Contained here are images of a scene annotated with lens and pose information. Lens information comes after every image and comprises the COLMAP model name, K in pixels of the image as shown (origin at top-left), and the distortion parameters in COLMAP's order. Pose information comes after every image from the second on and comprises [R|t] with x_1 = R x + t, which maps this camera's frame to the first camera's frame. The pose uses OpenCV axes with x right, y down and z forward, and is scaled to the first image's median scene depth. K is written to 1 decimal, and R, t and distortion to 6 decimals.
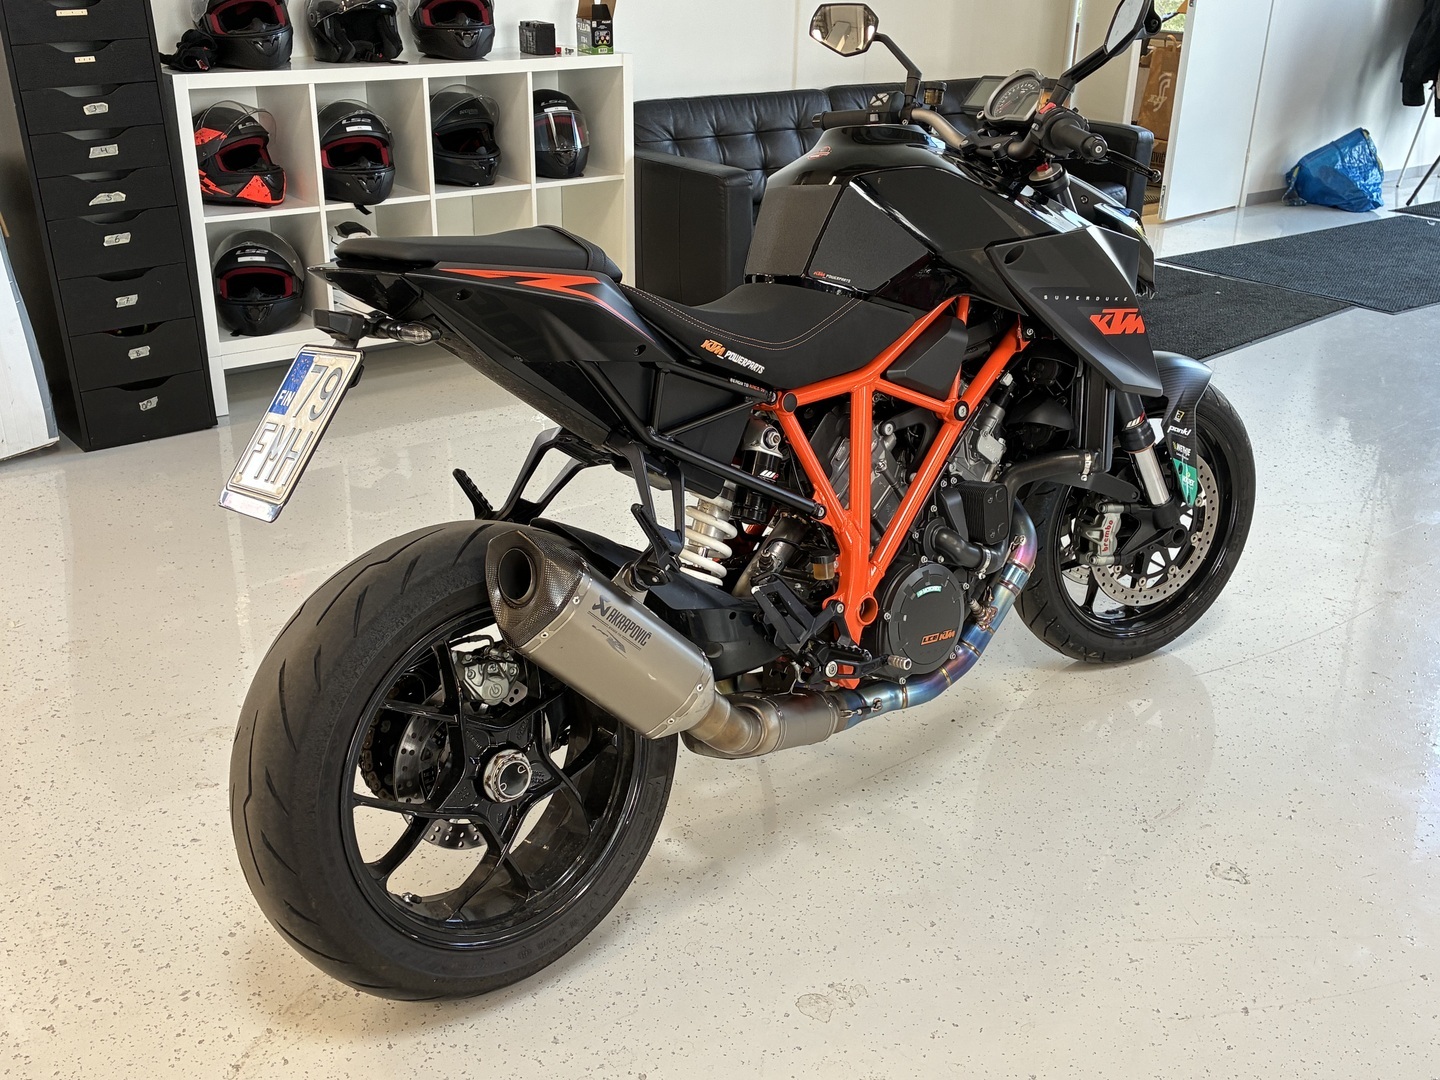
lens RADIAL K [[1451.4, 0, 720.1], [0, 1451.4, 544.3], [0, 0, 1]] dist [0.023722, 0.000000]
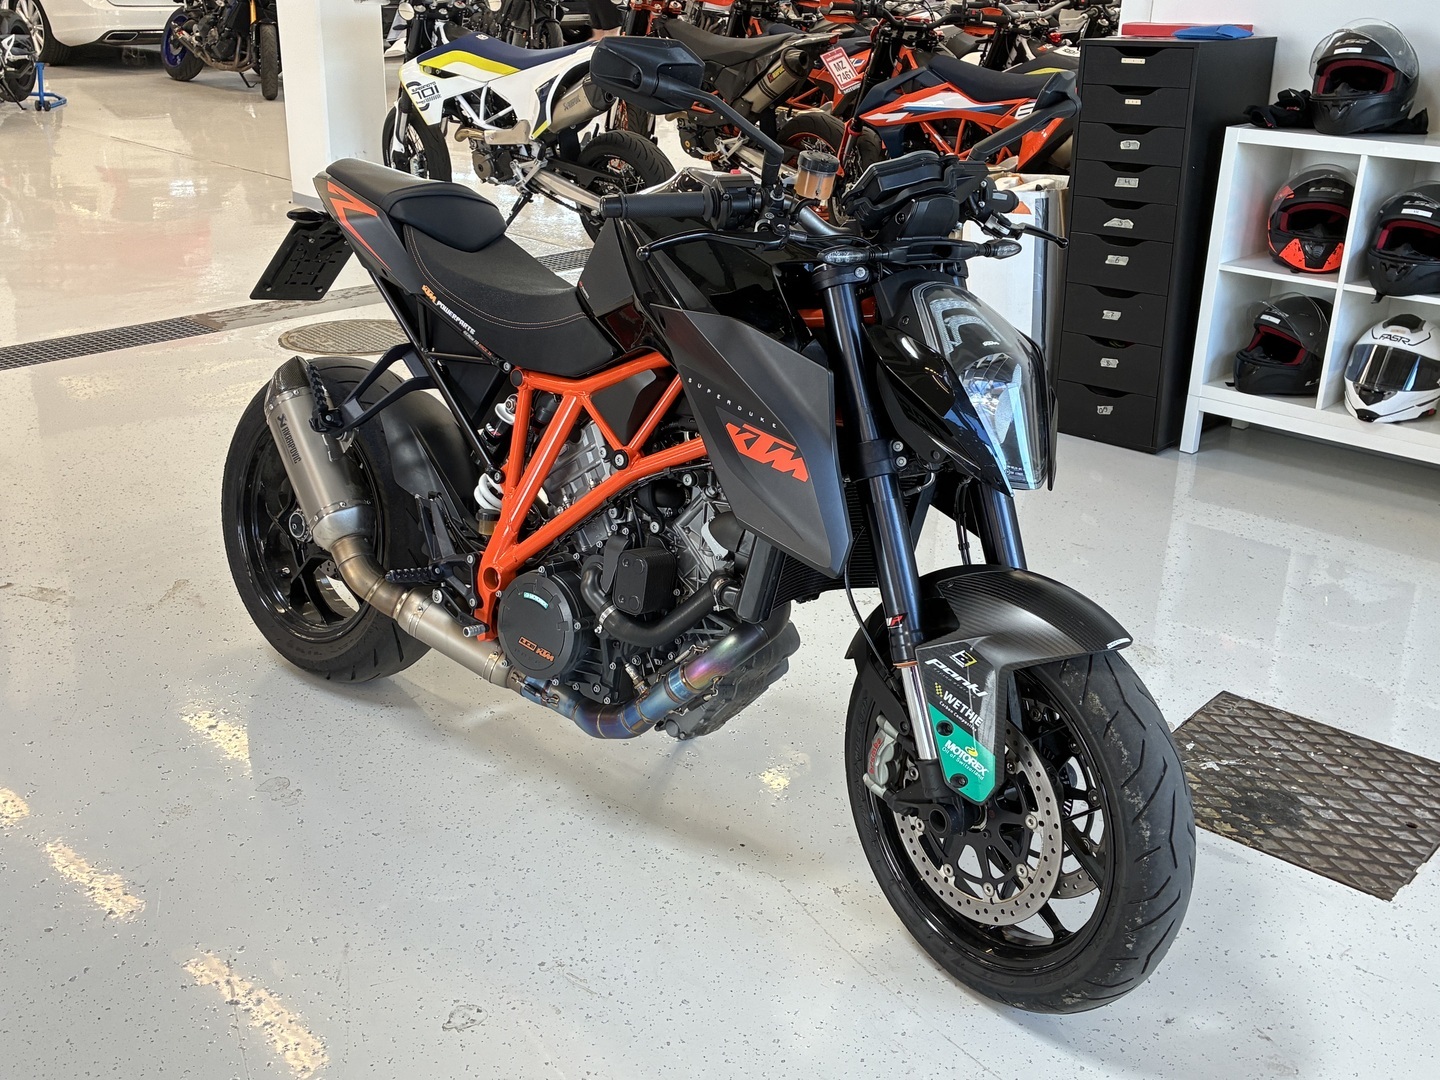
lens RADIAL K [[1451.4, 0, 720.0], [0, 1451.4, 536.5], [0, 0, 1]] dist [0.023722, 0.000000]
pose [[0.172509, 0.358432, -0.917479, 0.642536], [-0.408602, 0.873563, 0.264448, -0.195485], [0.896262, 0.329263, 0.297153, 0.464117]]
